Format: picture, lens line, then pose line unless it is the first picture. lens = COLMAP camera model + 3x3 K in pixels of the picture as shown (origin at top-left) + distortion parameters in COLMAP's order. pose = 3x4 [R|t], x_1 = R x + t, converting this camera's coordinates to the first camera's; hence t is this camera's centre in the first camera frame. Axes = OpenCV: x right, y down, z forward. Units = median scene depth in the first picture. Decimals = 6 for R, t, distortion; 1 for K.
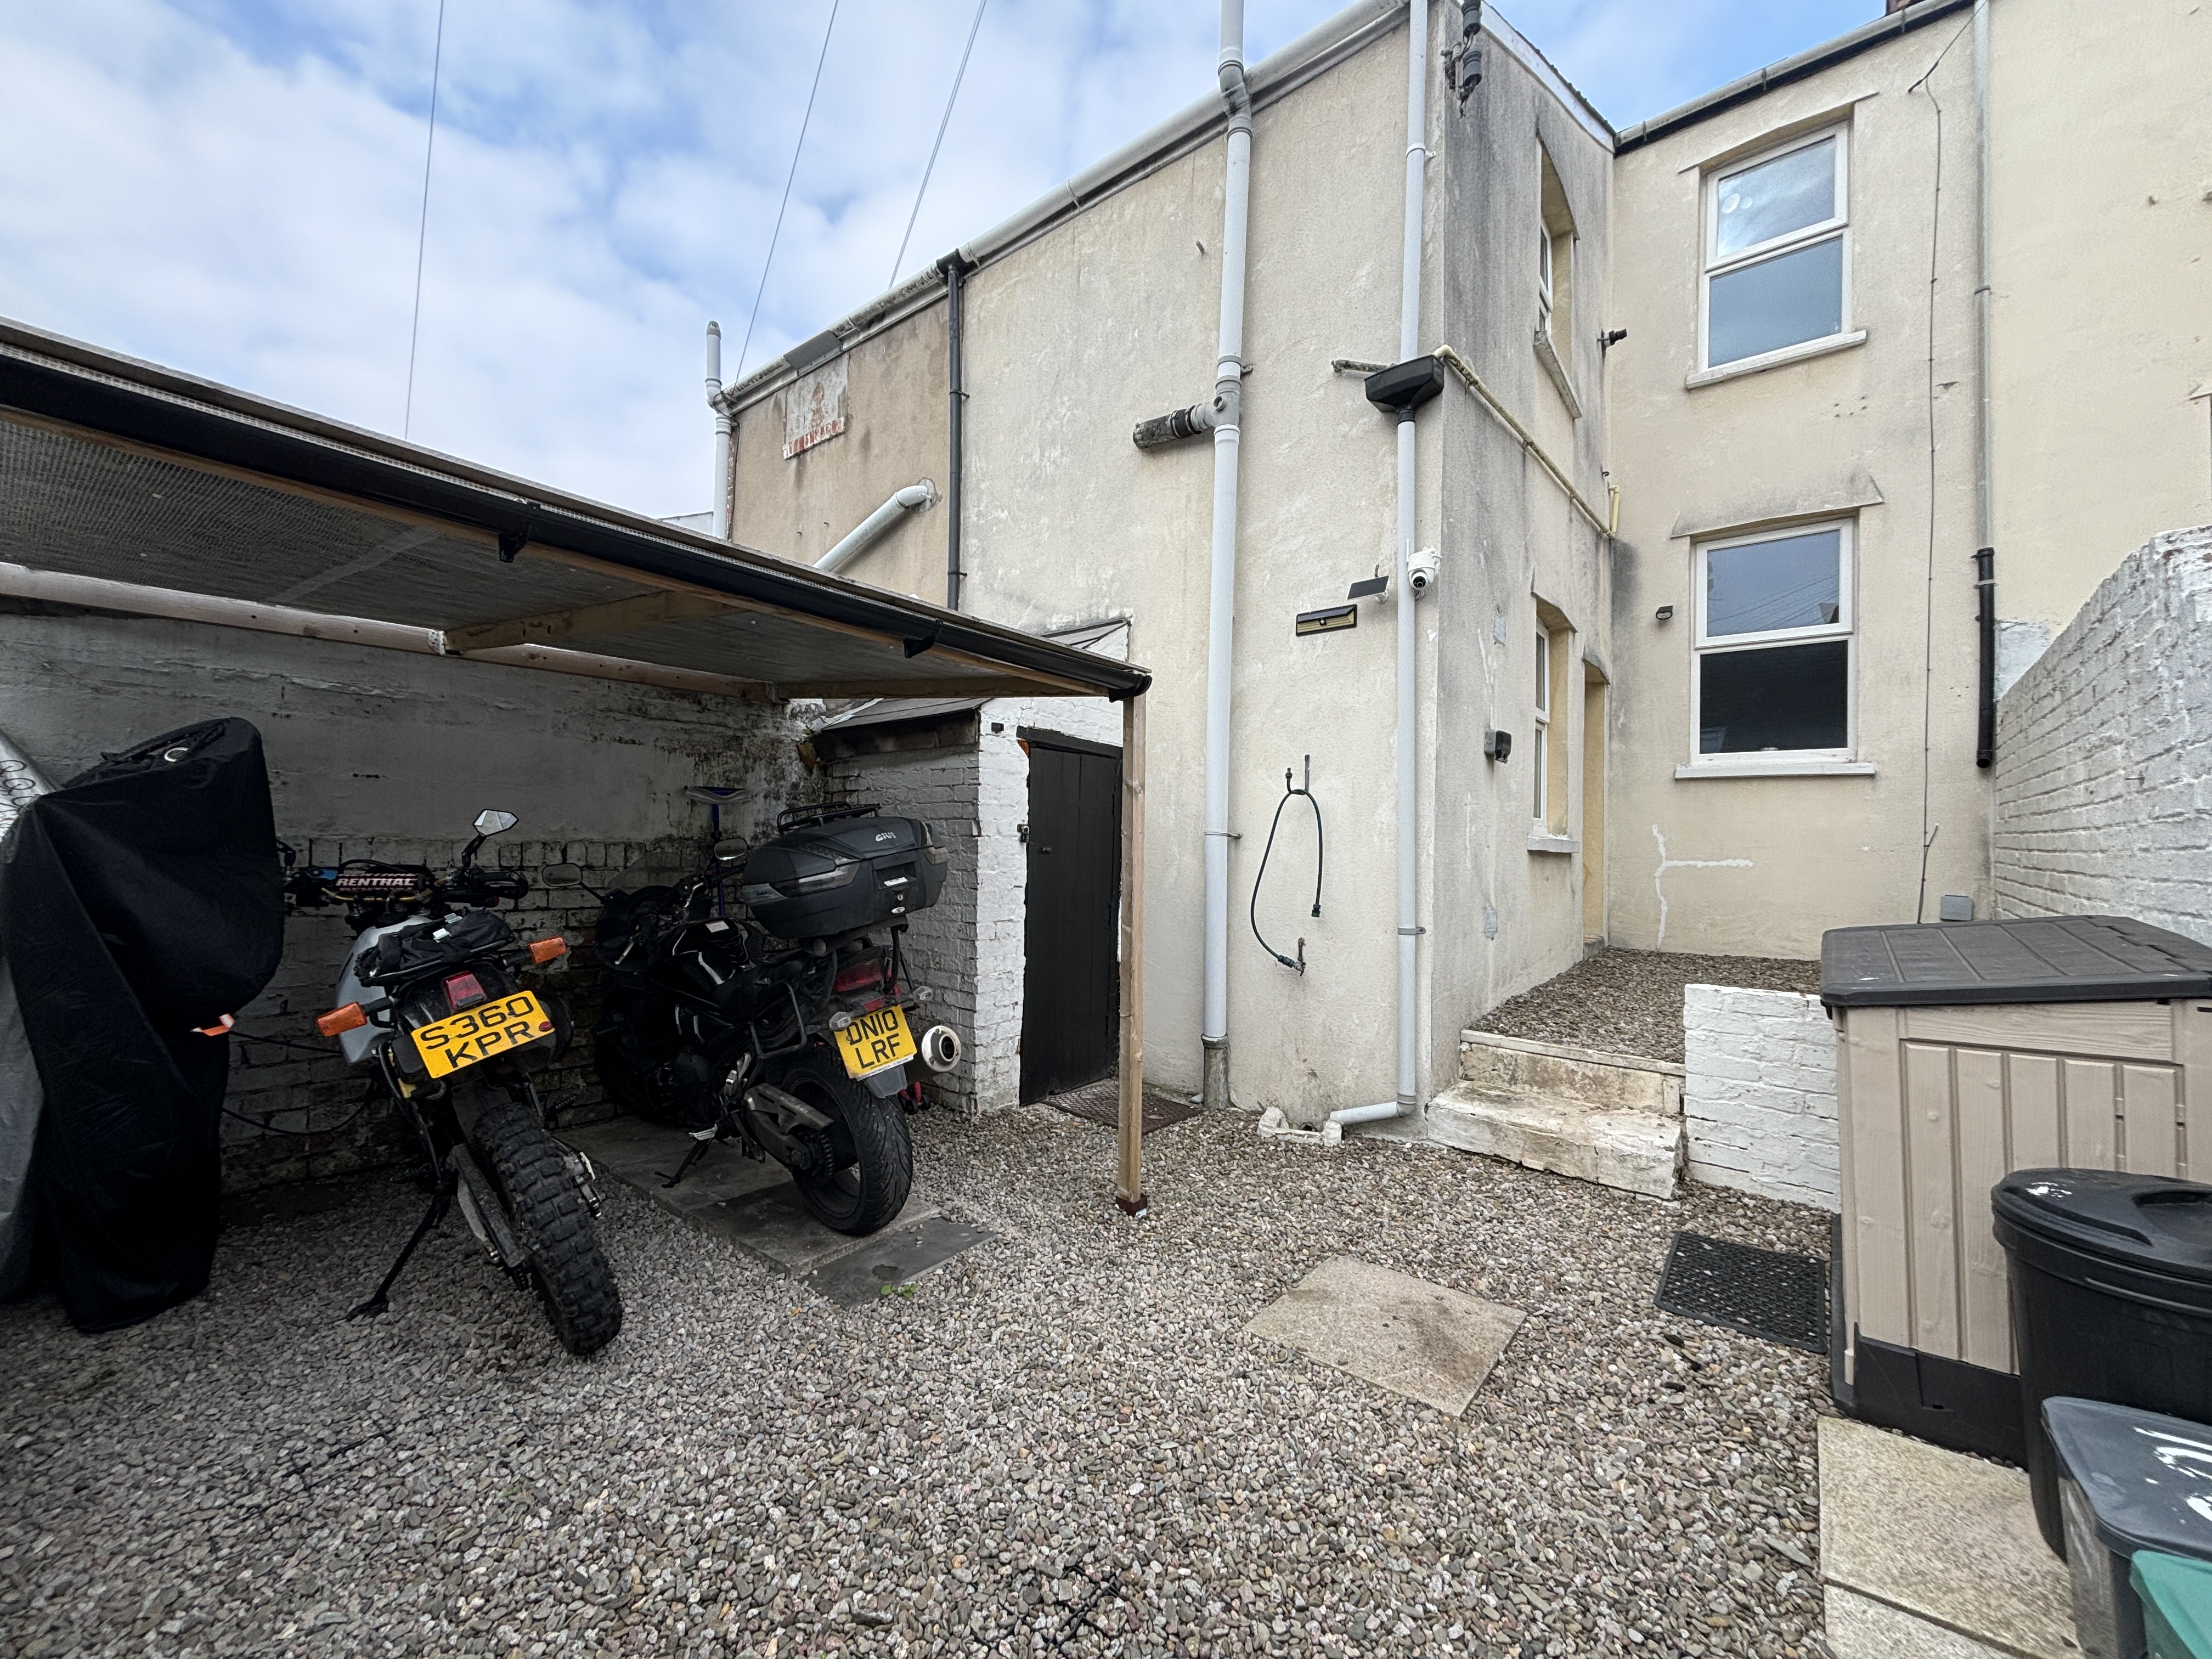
lens RADIAL K [[886.7, 0, 1100.8], [0, 886.7, 820.5], [0, 0, 1]] dist [0.000545, -0.001123]
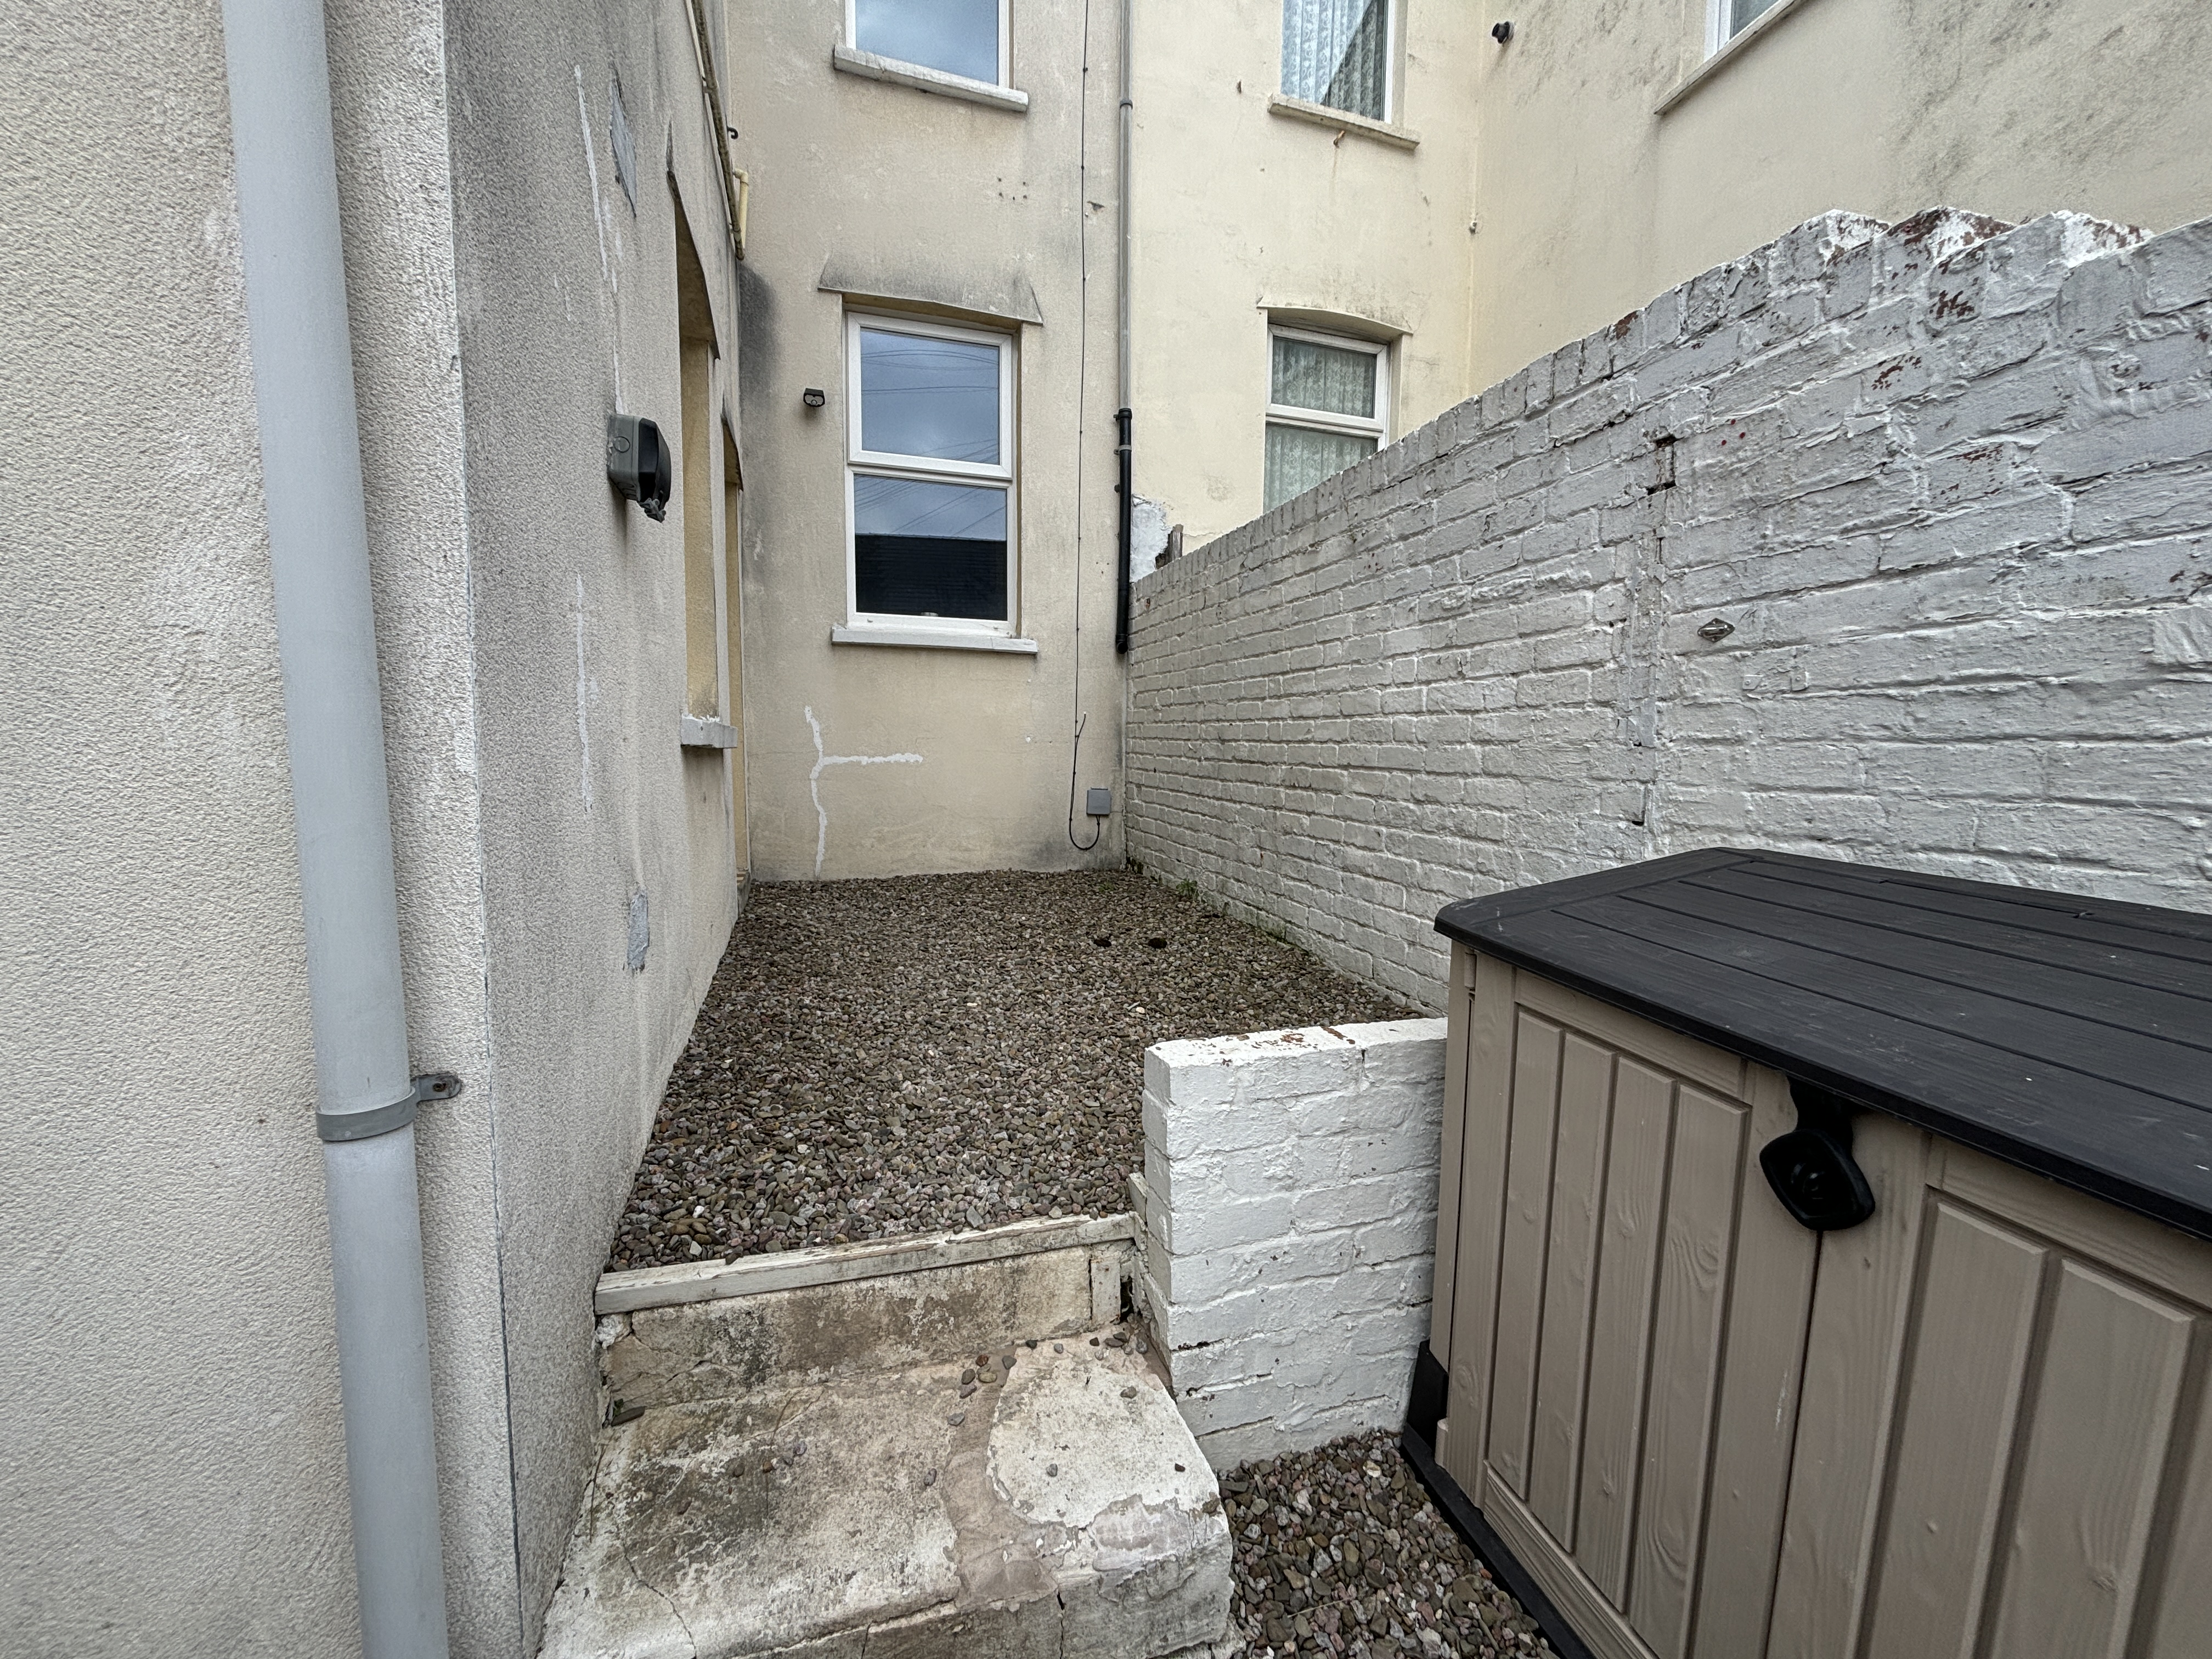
lens RADIAL K [[886.7, 0, 1098.0], [0, 886.7, 833.2], [0, 0, 1]] dist [0.000545, -0.001123]
pose [[0.548487, -0.092447, 0.831033, 0.174351], [-0.022069, 0.991923, 0.124910, 0.013568], [-0.835868, -0.086852, 0.542016, 0.476149]]
